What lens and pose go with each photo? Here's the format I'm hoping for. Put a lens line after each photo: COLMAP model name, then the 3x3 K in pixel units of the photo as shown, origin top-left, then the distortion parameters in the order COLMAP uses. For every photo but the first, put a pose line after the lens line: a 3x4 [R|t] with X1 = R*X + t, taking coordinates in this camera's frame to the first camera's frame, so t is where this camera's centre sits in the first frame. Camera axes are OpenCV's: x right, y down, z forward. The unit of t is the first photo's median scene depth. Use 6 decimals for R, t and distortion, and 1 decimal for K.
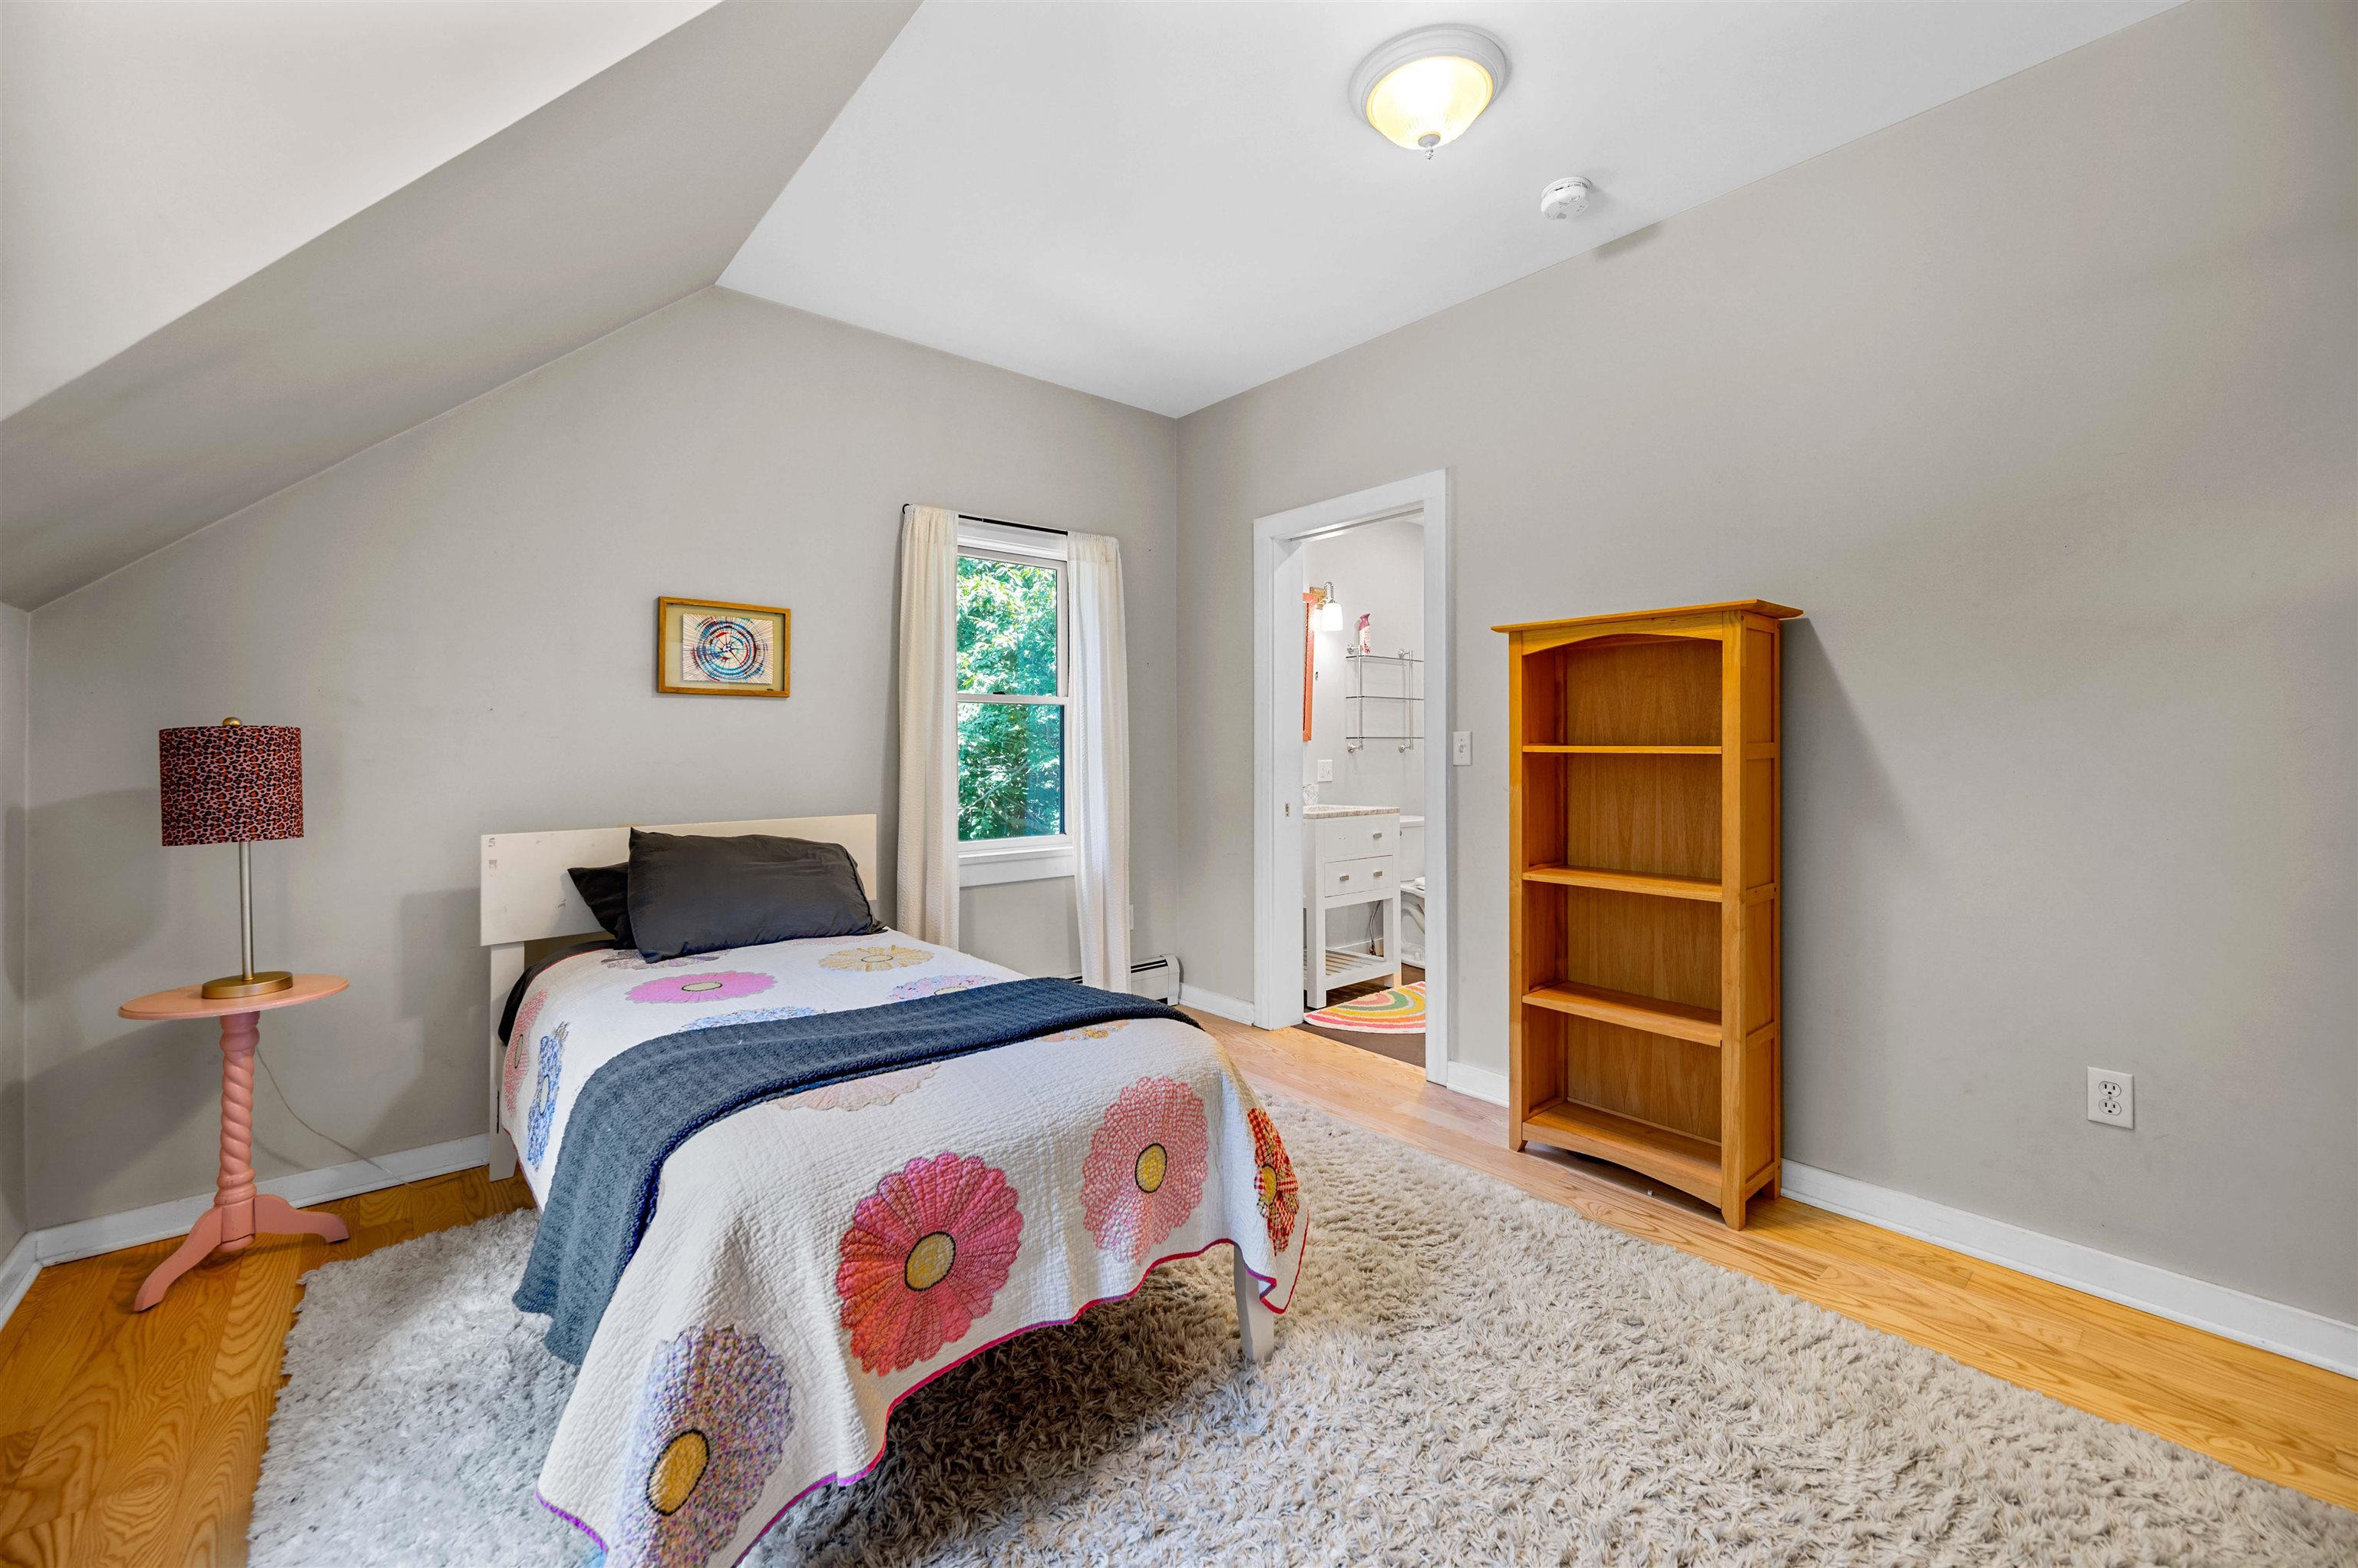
lens RADIAL K [[944.9, 0, 1177.4], [0, 944.9, 768.9], [0, 0, 1]] dist [-0.003393, 0.000282]
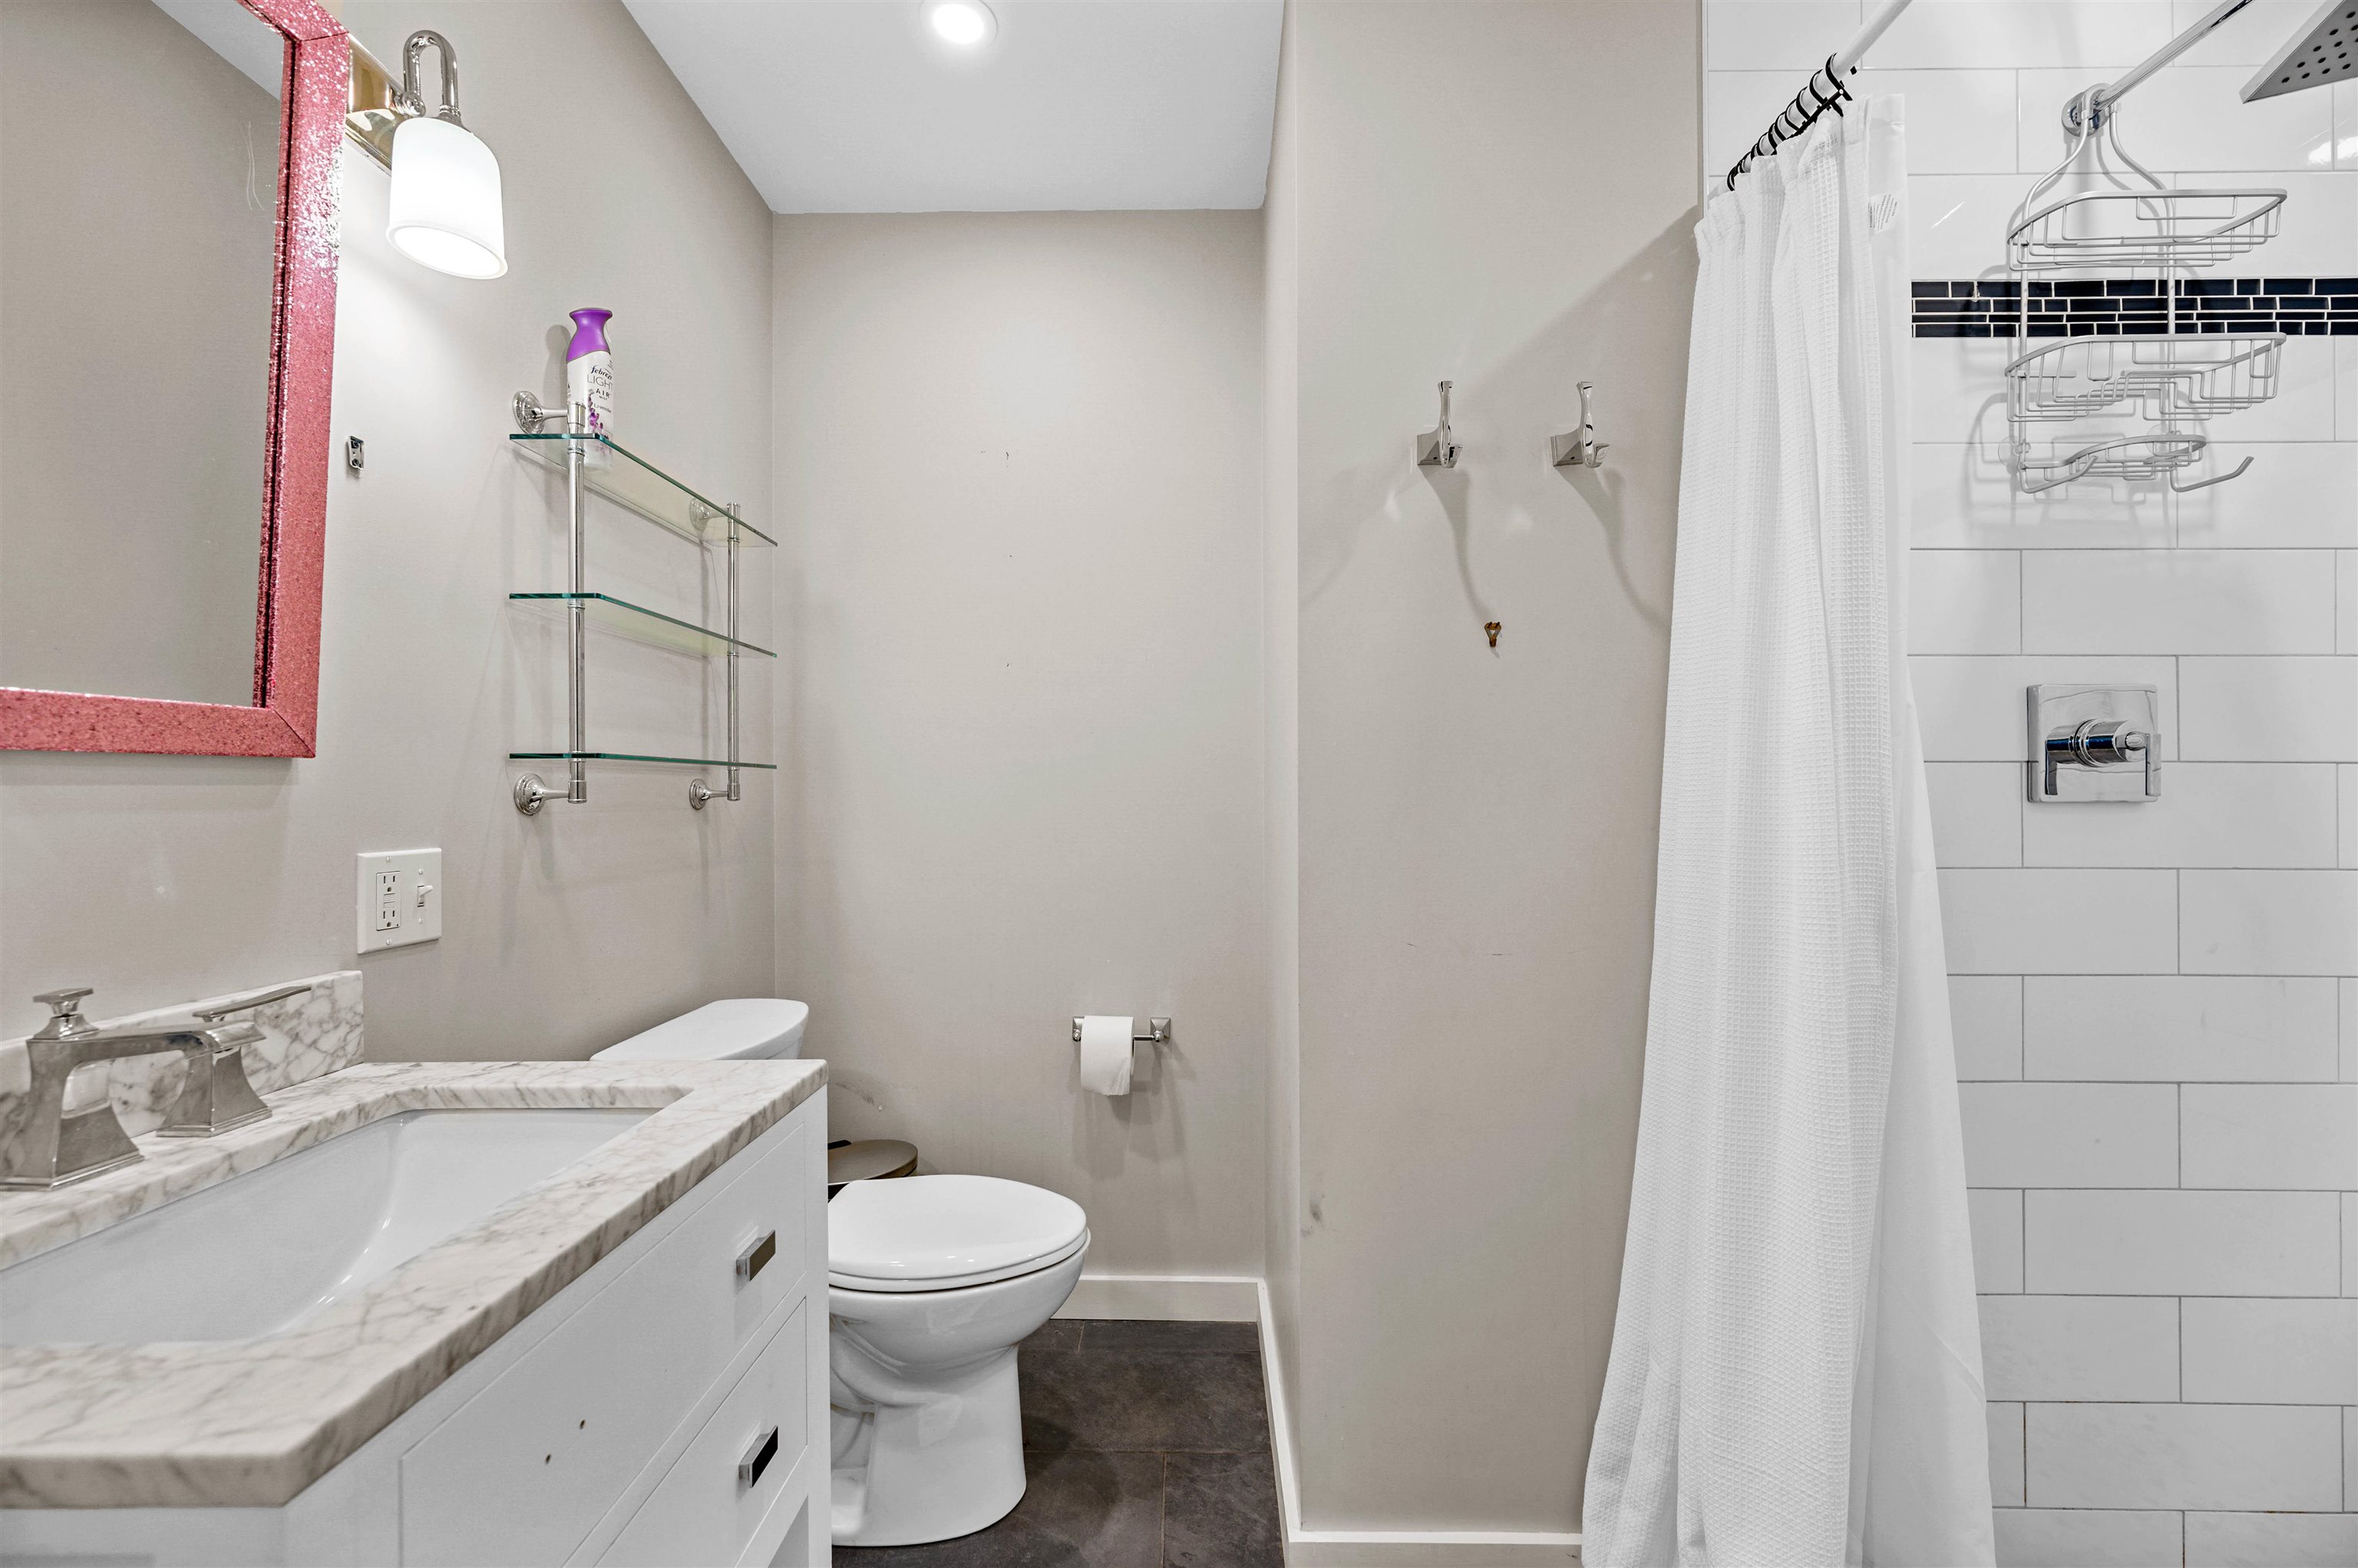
lens RADIAL K [[944.9, 0, 1183.2], [0, 944.9, 791.0], [0, 0, 1]] dist [-0.003393, 0.000282]
pose [[0.667173, 0.002370, 0.744899, 0.110340], [0.014055, 0.999777, -0.015770, -0.016797], [-0.744770, 0.020991, 0.666991, 0.694994]]
